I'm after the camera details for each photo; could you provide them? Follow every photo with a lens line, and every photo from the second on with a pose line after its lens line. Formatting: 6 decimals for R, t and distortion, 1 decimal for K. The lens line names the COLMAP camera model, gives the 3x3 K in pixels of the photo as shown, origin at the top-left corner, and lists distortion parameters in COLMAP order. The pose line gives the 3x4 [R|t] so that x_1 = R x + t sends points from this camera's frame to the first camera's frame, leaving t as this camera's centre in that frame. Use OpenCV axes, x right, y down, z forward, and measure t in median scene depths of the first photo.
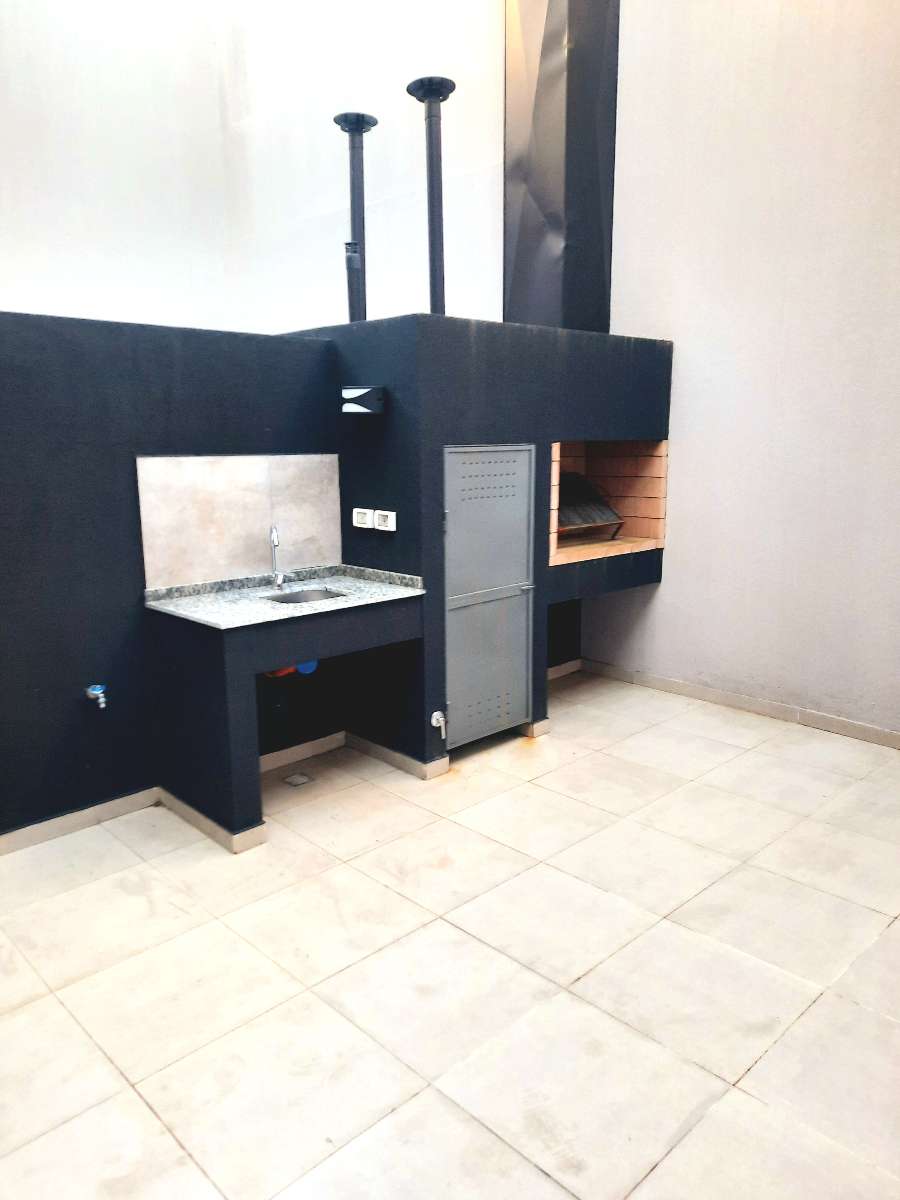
lens RADIAL K [[866.3, 0, 448.6], [0, 866.3, 596.0], [0, 0, 1]] dist [0.088493, -0.092057]
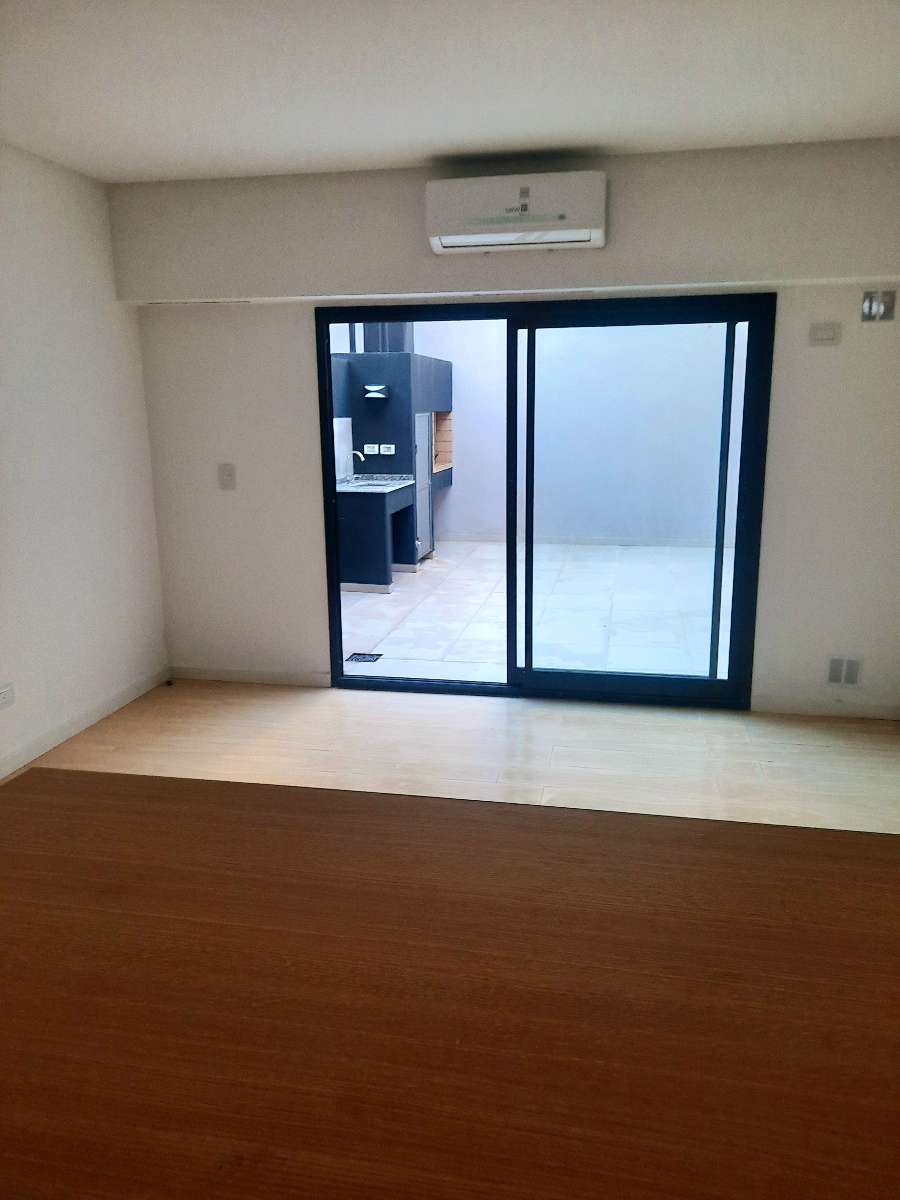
lens RADIAL K [[885.0, 0, 450.0], [0, 885.0, 600.0], [0, 0, 1]] dist [0.089867, -0.102190]
pose [[0.818317, -0.119206, 0.562269, -1.214928], [0.103344, 0.992829, 0.060084, 0.161532], [-0.565400, 0.008940, 0.824769, -0.850241]]
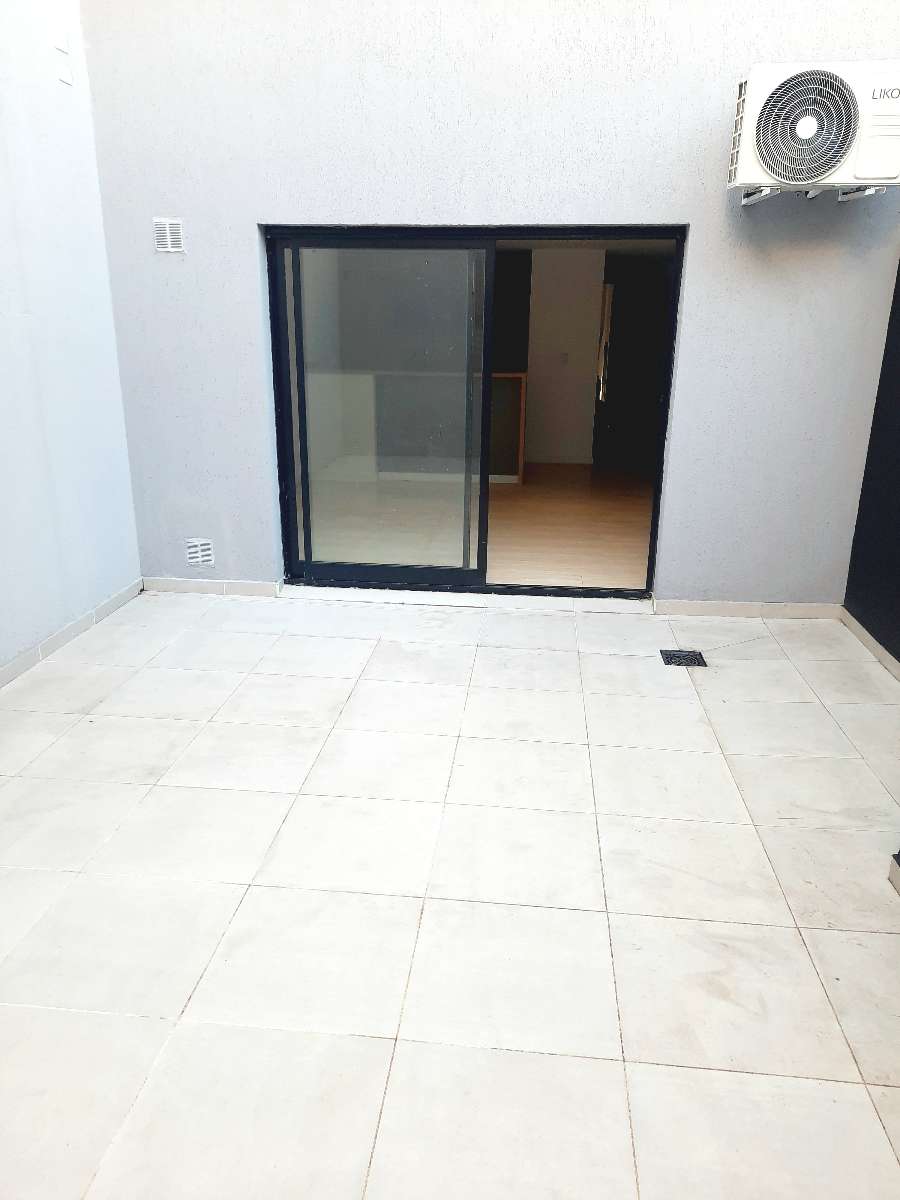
lens RADIAL K [[866.3, 0, 448.6], [0, 866.3, 596.0], [0, 0, 1]] dist [0.088493, -0.092057]
pose [[-0.764188, 0.201377, -0.612751, 0.429272], [-0.114354, 0.892660, 0.435983, -0.201861], [0.634776, 0.403243, -0.659132, 1.005310]]
